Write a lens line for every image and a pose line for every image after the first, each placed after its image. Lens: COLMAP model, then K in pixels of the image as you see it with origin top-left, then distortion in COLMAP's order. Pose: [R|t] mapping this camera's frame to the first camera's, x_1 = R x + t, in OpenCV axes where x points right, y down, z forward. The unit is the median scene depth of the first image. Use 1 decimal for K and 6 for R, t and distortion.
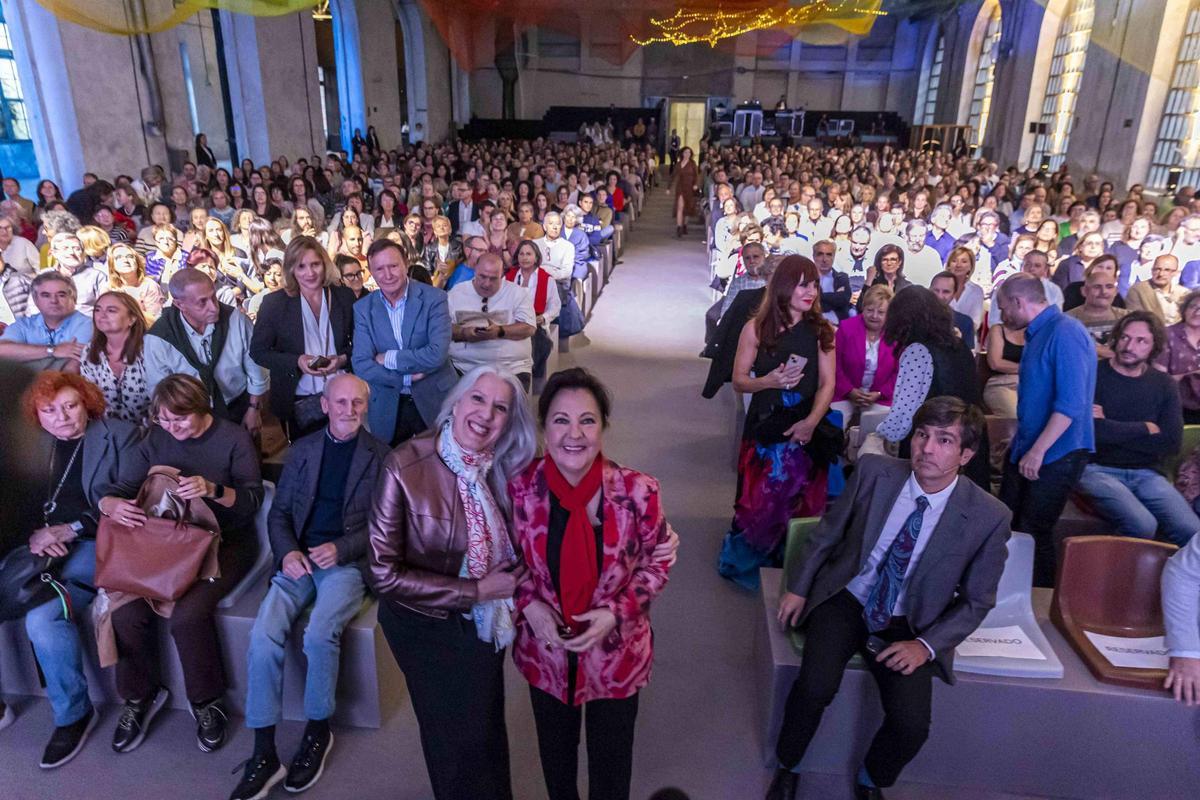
lens RADIAL K [[799.5, 0, 598.3], [0, 799.5, 396.5], [0, 0, 1]] dist [0.022035, 0.000851]
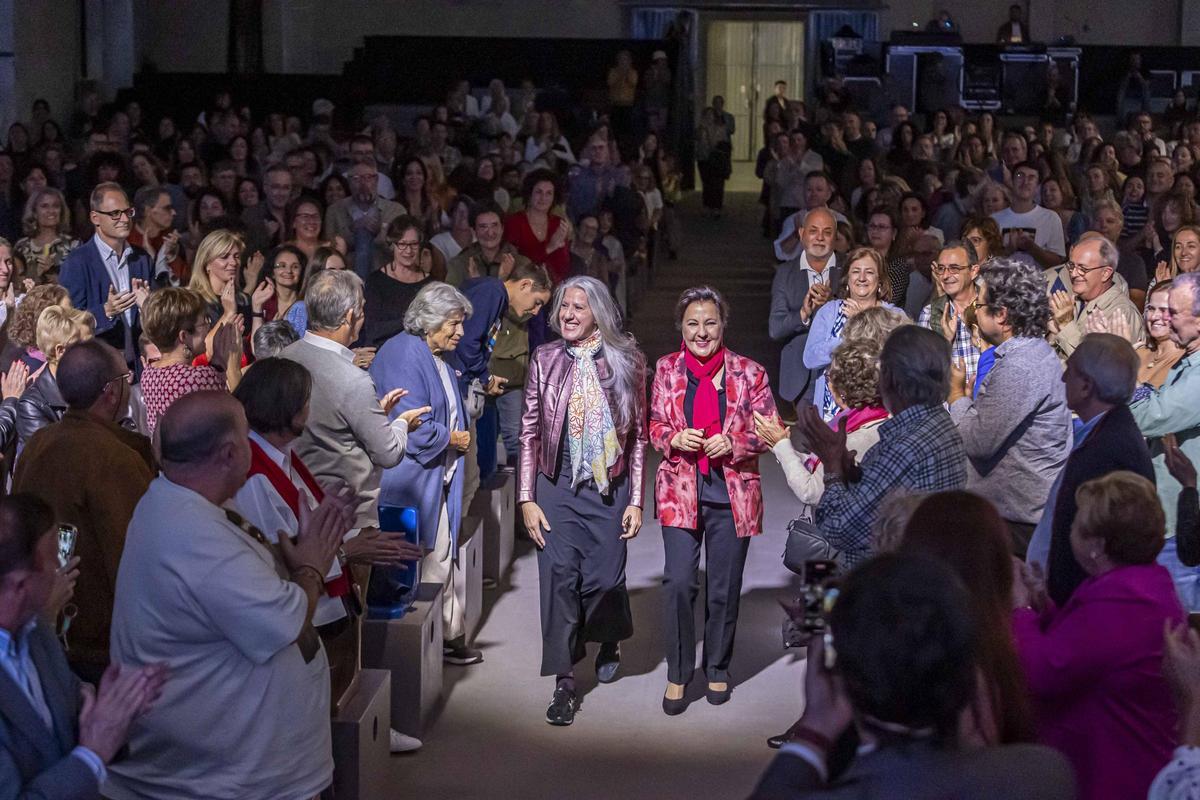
lens RADIAL K [[2805.1, 0, 569.1], [0, 2805.1, 401.7], [0, 0, 1]] dist [-0.046137, -0.158522]
pose [[0.999149, -0.010910, 0.039785, -0.047537], [0.019024, 0.977582, -0.209696, 0.123556], [-0.036605, 0.210274, 0.976957, -0.390050]]
